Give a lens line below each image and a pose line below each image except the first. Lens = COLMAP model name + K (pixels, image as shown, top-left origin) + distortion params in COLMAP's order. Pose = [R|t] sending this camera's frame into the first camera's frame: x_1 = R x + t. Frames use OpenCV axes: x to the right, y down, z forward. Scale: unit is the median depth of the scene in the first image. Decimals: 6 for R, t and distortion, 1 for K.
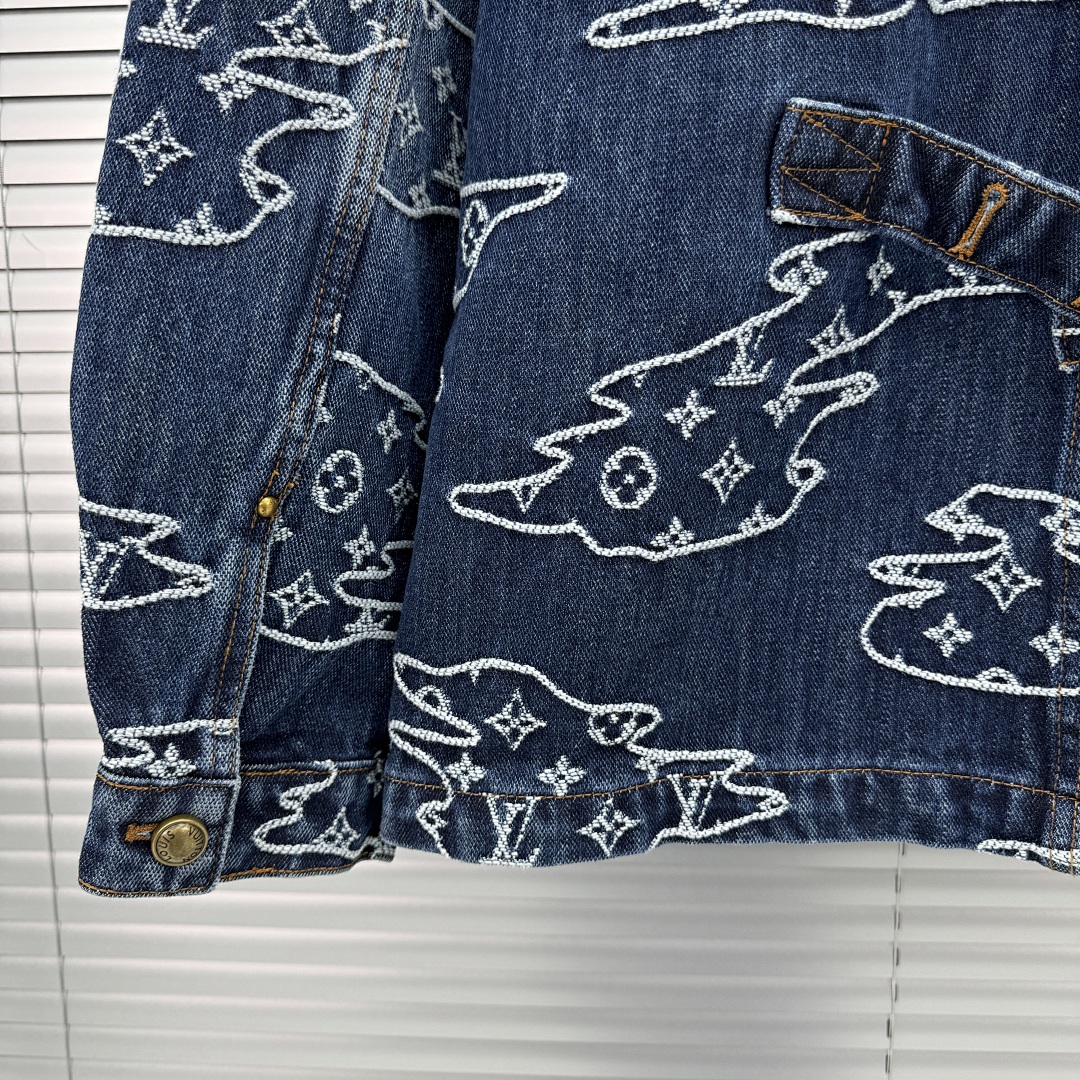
lens RADIAL K [[1044.8, 0, 542.9], [0, 1044.8, 520.3], [0, 0, 1]] dist [0.083836, -0.249734]
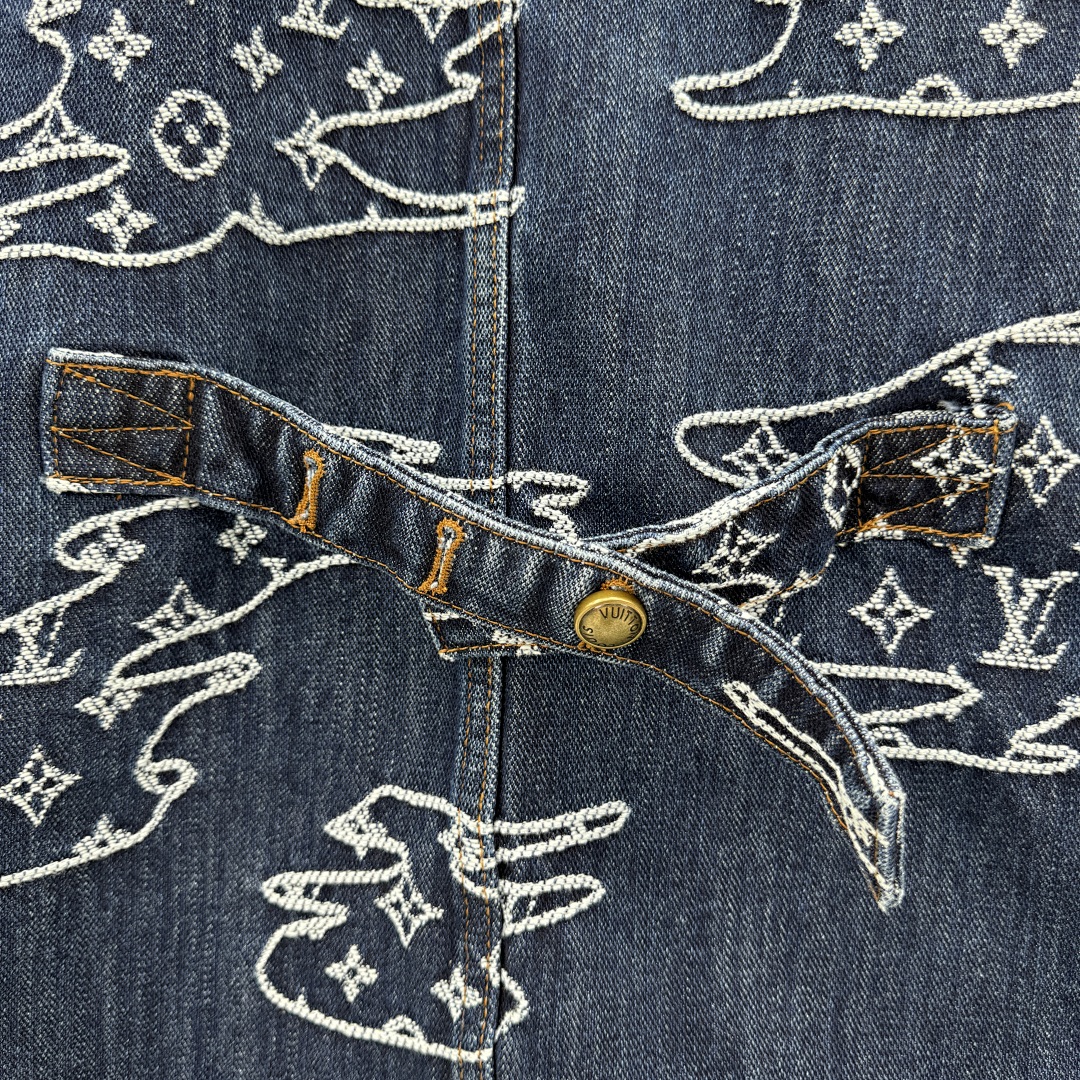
lens RADIAL K [[1044.8, 0, 542.9], [0, 1044.8, 520.3], [0, 0, 1]] dist [0.083836, -0.249734]
pose [[0.994686, 0.003273, 0.102905, 0.464524], [0.009992, 0.991708, -0.128124, -0.137680], [-0.102471, 0.128471, 0.986405, 0.144173]]
